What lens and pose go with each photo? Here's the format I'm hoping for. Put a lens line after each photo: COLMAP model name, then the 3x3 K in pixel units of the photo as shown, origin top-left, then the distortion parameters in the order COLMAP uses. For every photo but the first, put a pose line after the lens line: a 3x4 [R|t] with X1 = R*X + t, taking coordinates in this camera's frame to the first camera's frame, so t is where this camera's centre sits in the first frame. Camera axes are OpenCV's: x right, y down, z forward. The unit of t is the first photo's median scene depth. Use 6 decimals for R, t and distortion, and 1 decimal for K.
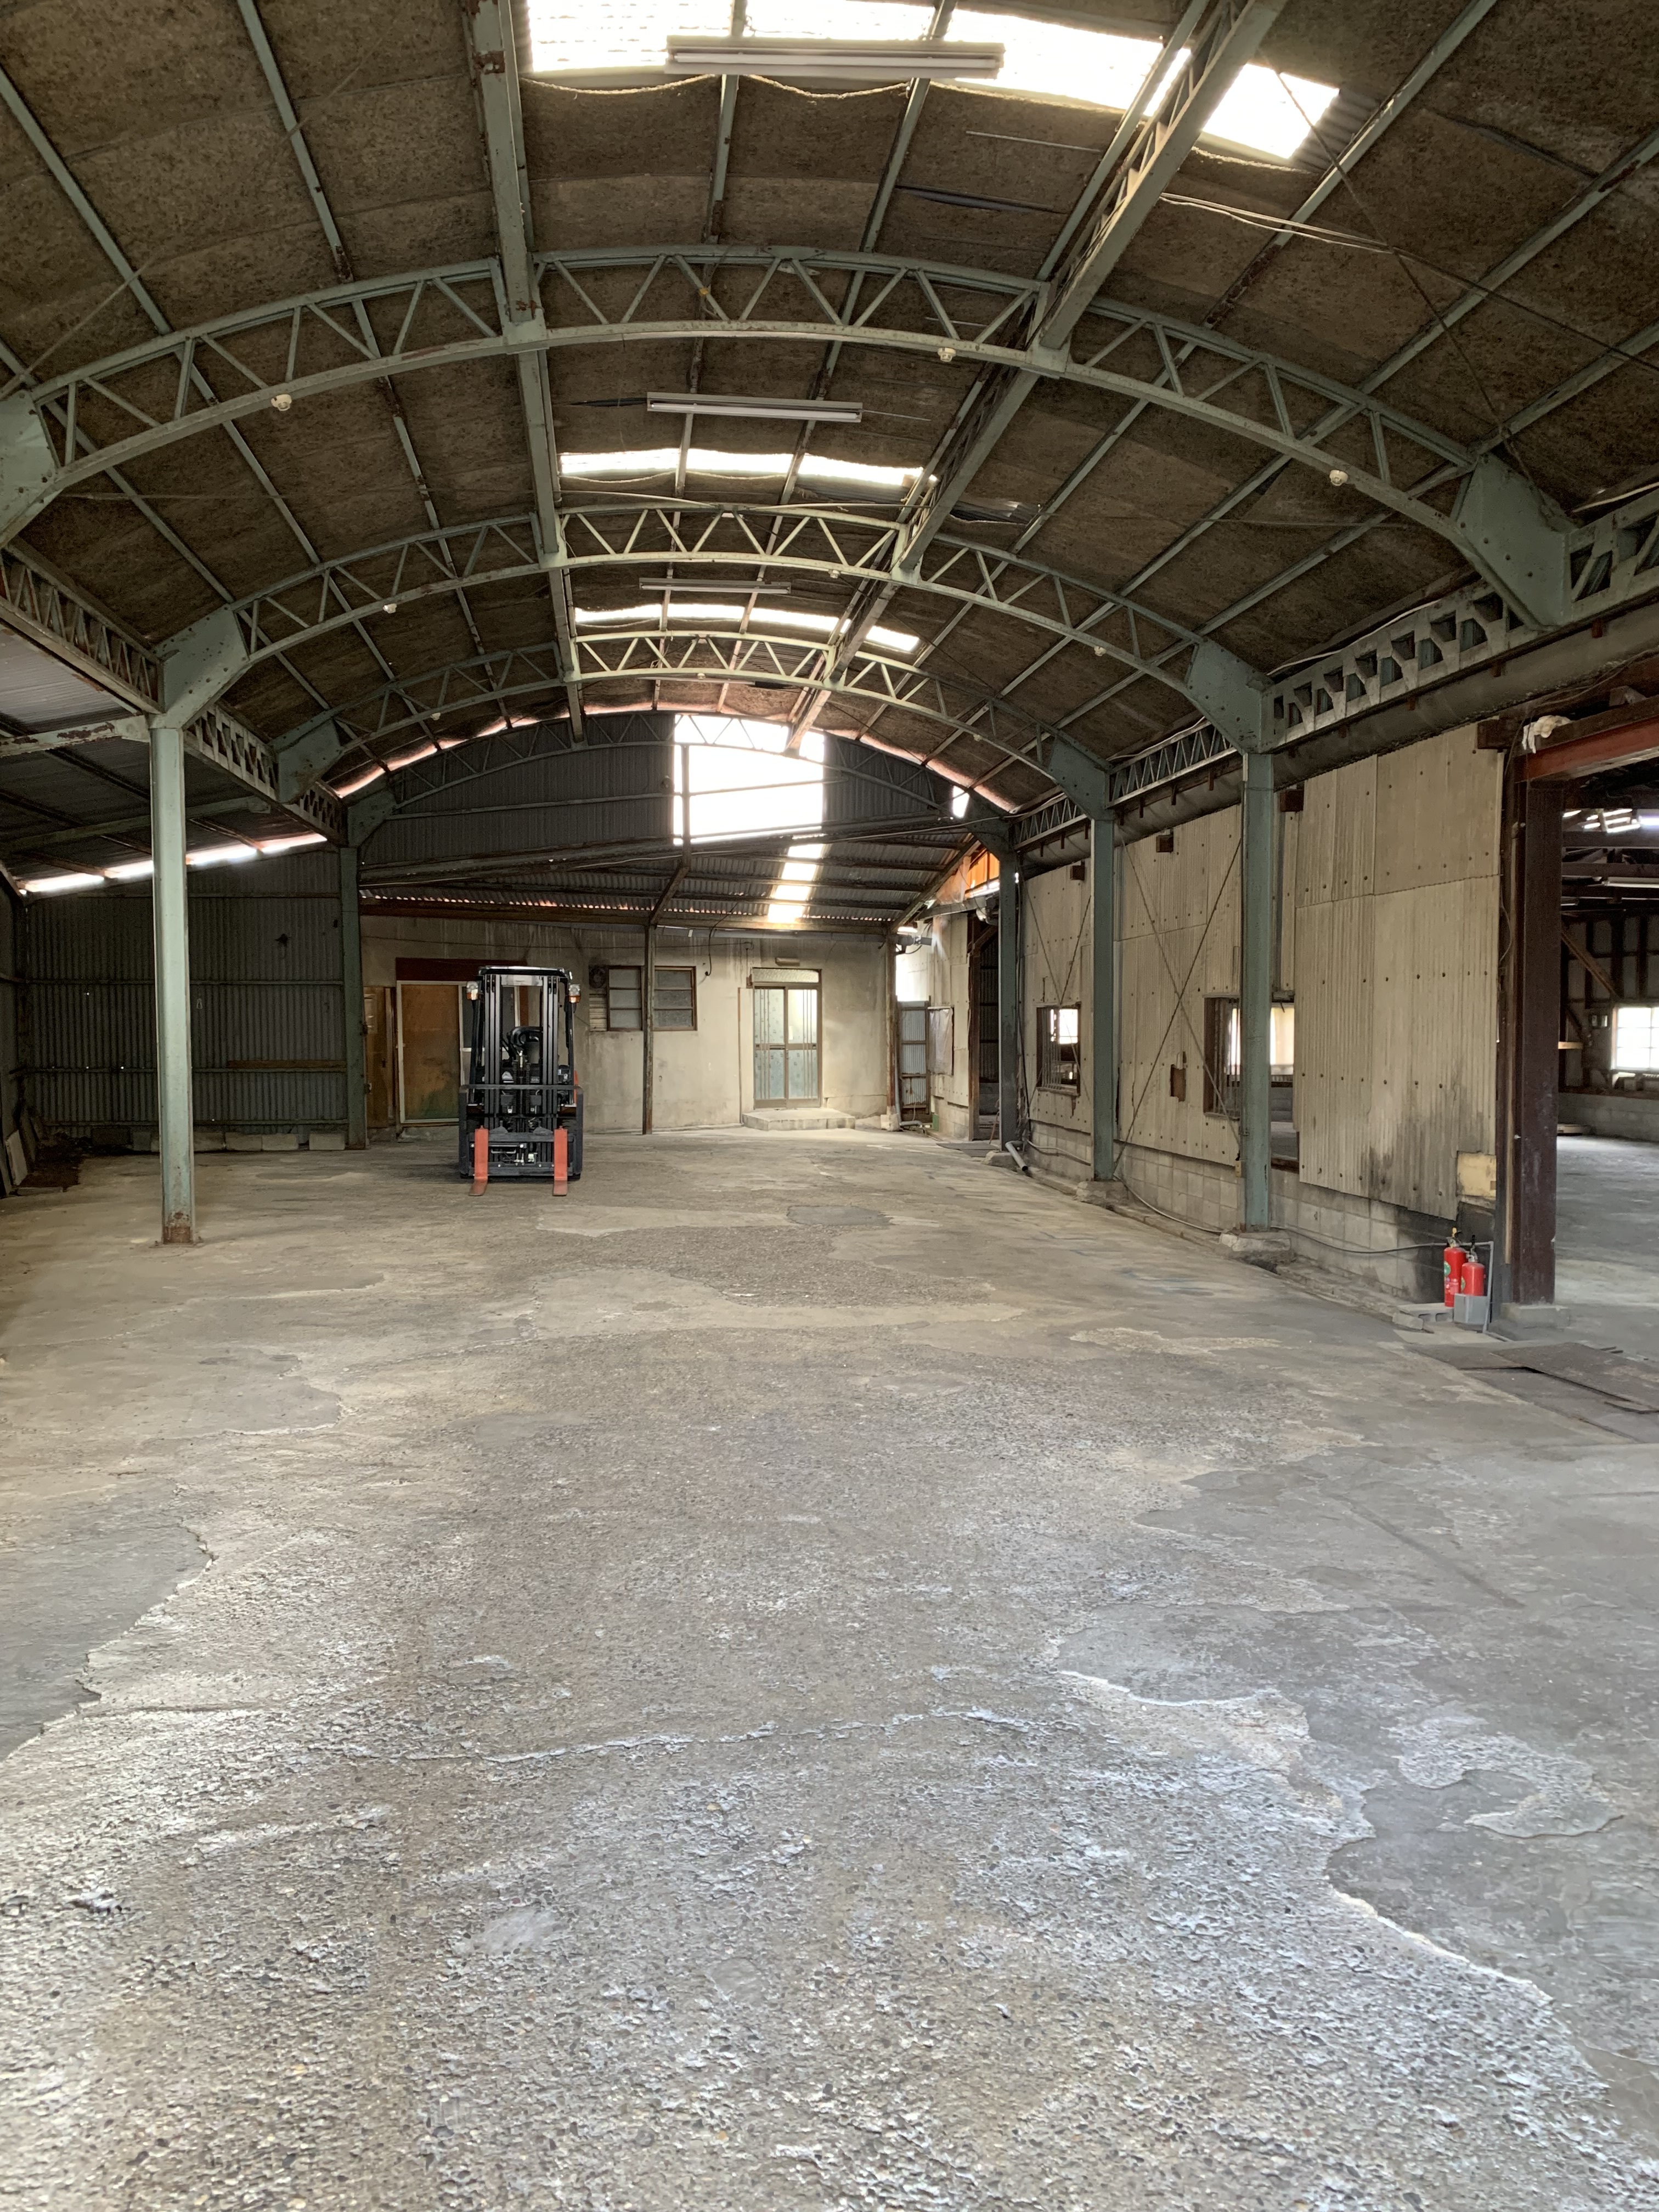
lens RADIAL K [[1652.3, 0, 822.1], [0, 1652.3, 1124.6], [0, 0, 1]] dist [0.005264, -0.021990]
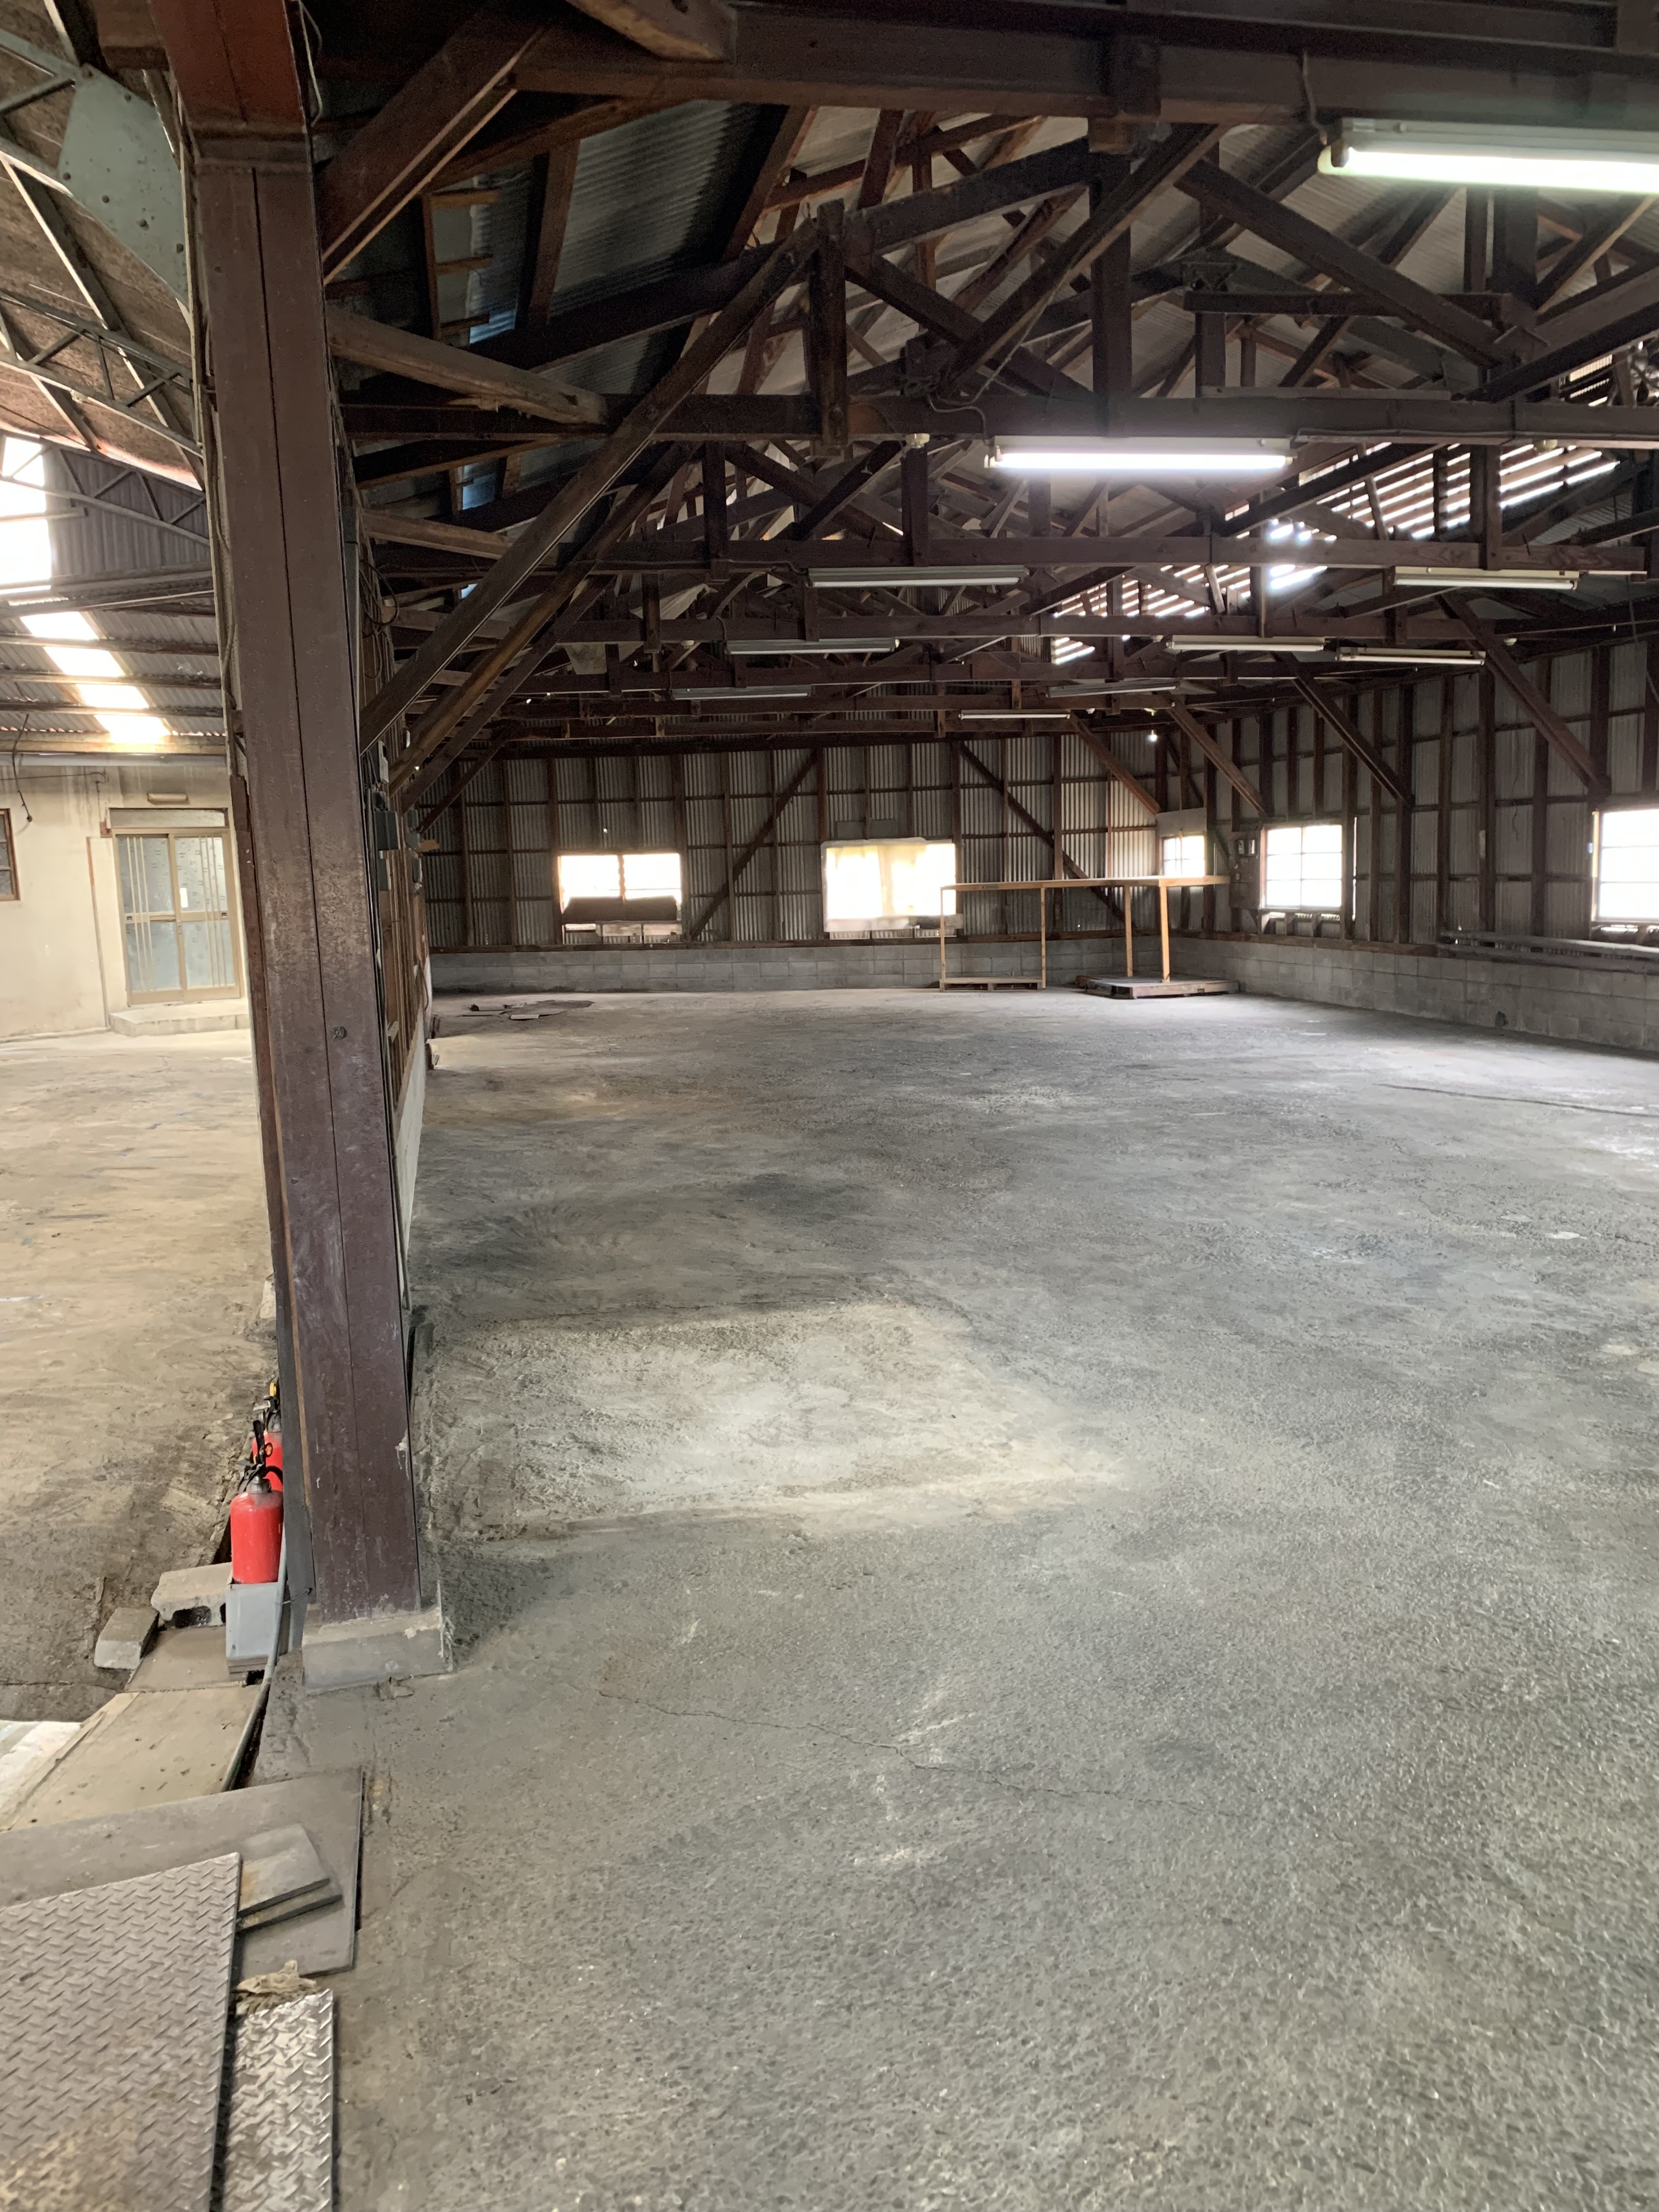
lens RADIAL K [[1652.3, 0, 838.2], [0, 1652.3, 1095.2], [0, 0, 1]] dist [0.005264, -0.021990]
pose [[0.992494, -0.048272, 0.112363, 0.601822], [0.040159, 0.996495, 0.073383, -0.035289], [-0.115511, -0.068320, 0.990954, 0.775854]]
